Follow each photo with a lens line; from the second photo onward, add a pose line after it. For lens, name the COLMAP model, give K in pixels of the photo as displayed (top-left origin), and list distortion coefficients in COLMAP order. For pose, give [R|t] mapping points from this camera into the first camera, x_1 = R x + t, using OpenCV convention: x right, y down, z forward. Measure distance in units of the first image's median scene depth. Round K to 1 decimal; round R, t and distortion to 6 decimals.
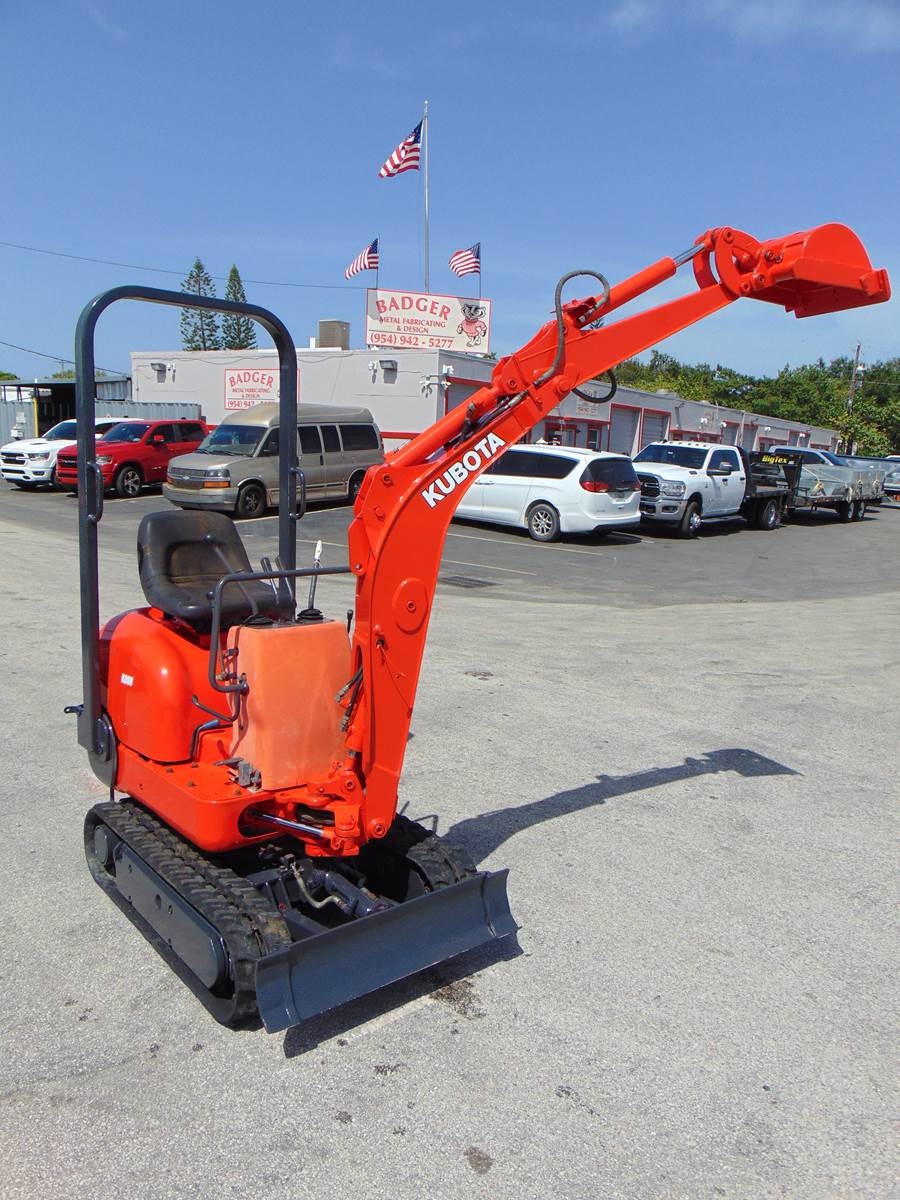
lens RADIAL K [[905.4, 0, 443.7], [0, 905.4, 606.5], [0, 0, 1]] dist [-0.035476, 0.083373]
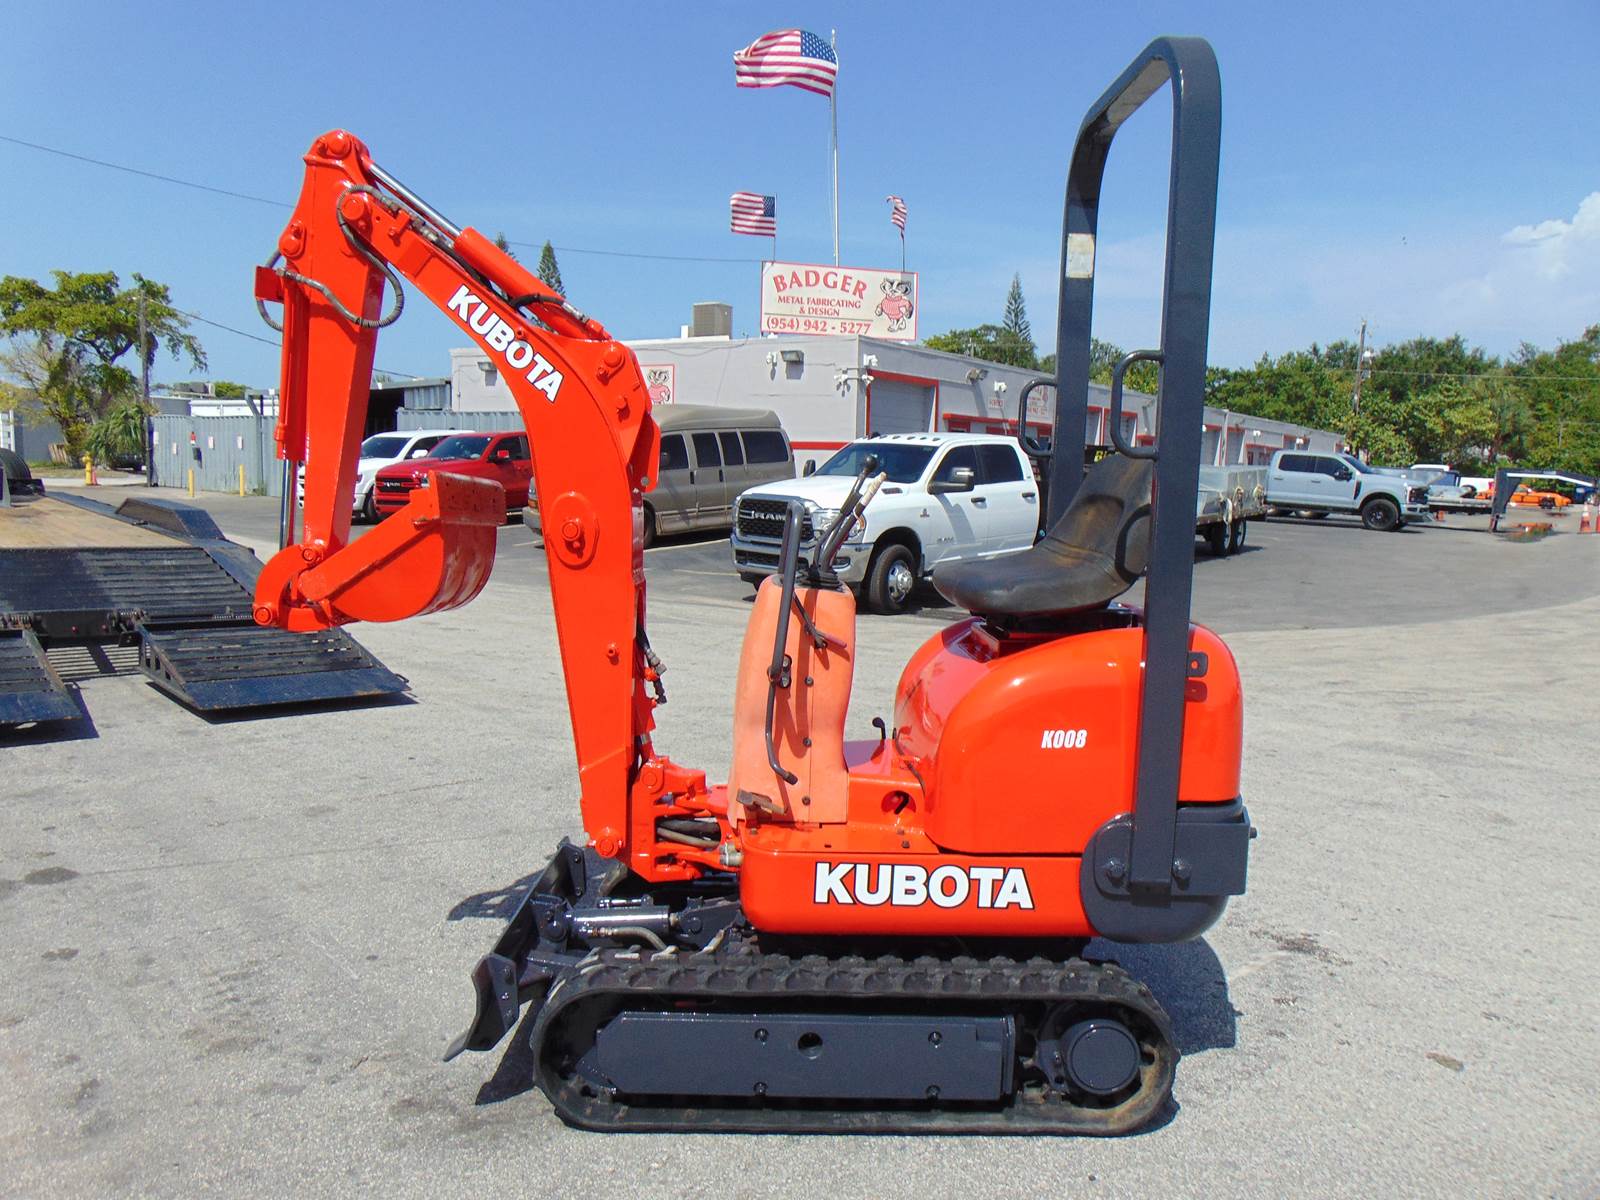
lens RADIAL K [[1198.0, 0, 807.7], [0, 1198.0, 603.5], [0, 0, 1]] dist [0.023809, -0.002480]
pose [[0.999784, -0.020657, -0.002285, -0.047626], [0.020460, 0.997599, -0.066170, 0.015201], [0.003647, 0.066109, 0.997806, -0.023835]]
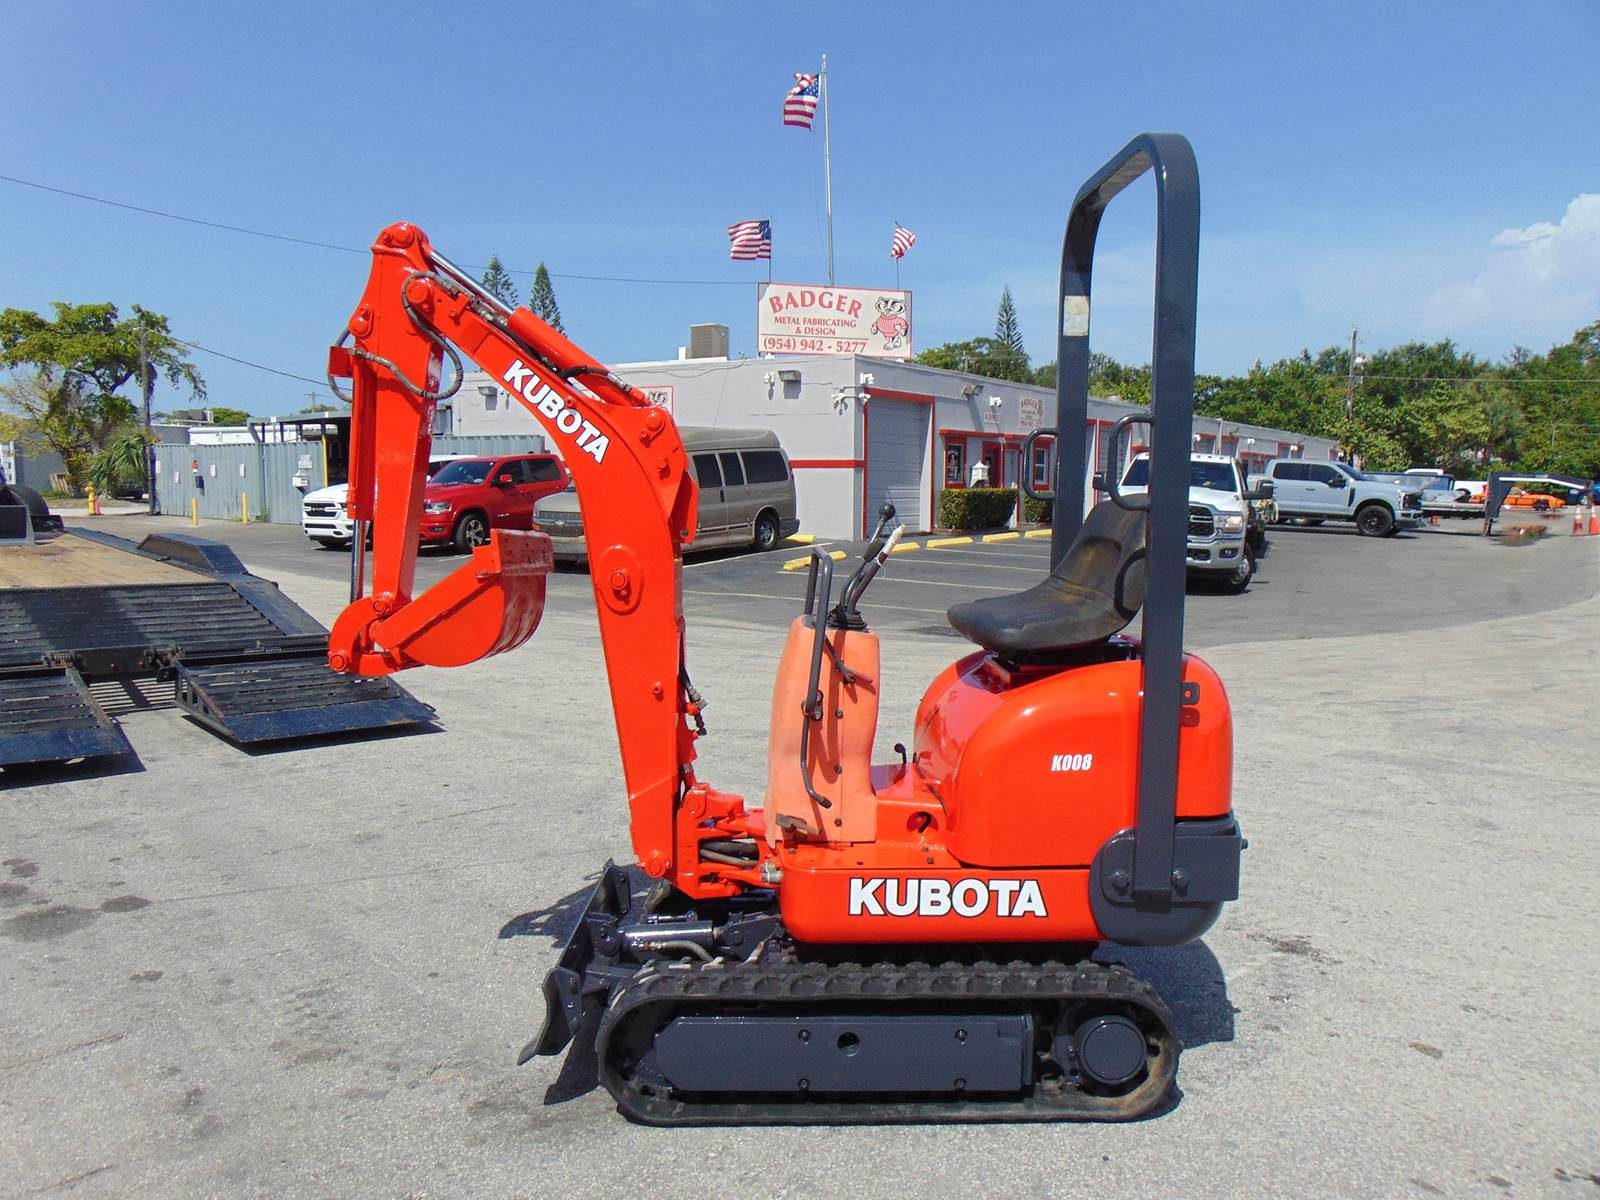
lens RADIAL K [[1198.0, 0, 807.7], [0, 1198.0, 603.5], [0, 0, 1]] dist [0.023809, -0.002480]
pose [[0.999217, -0.039544, -0.000886, -0.049988], [0.039355, 0.996193, -0.077781, 0.013598], [0.003958, 0.077685, 0.996970, -0.033323]]
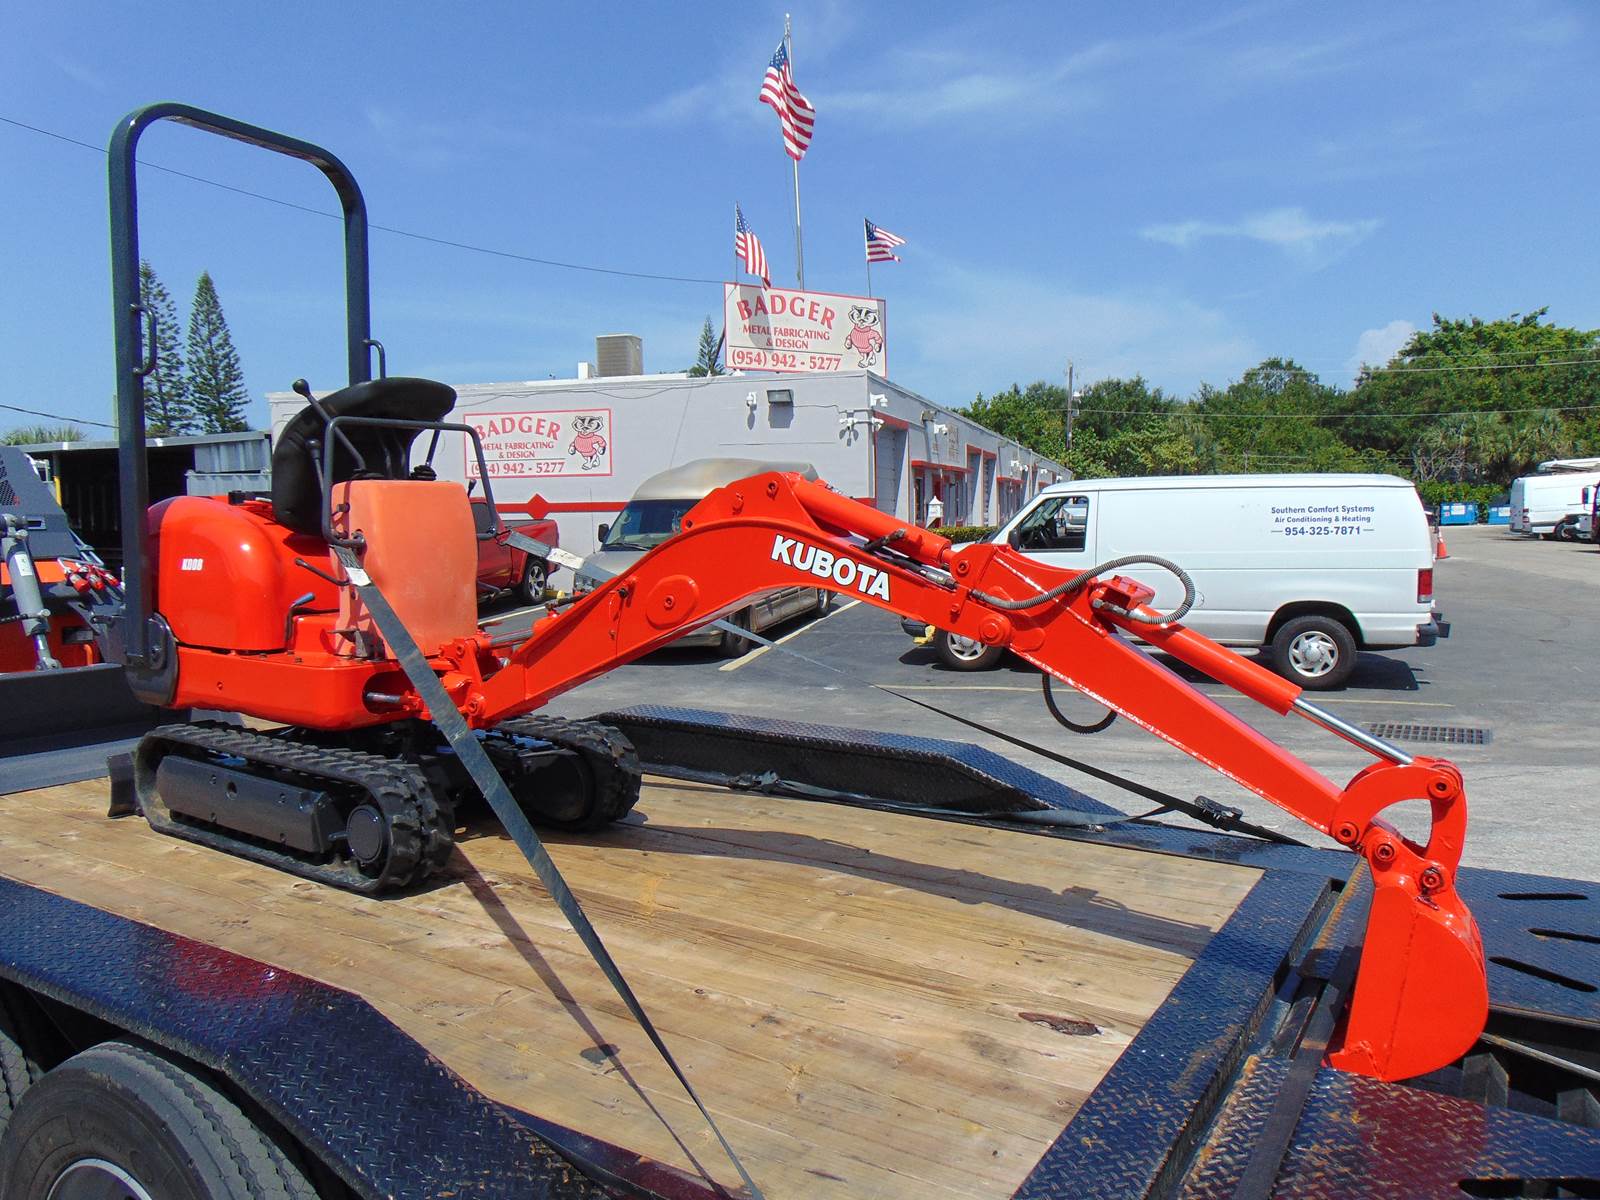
lens RADIAL K [[1205.7, 0, 800.0], [0, 1205.7, 600.0], [0, 0, 1]] dist [-0.031120, 0.074308]
pose [[0.956946, -0.077056, 0.279853, -0.284419], [0.104981, 0.990733, -0.086183, -0.046075], [-0.270618, 0.111851, 0.956167, 0.182351]]
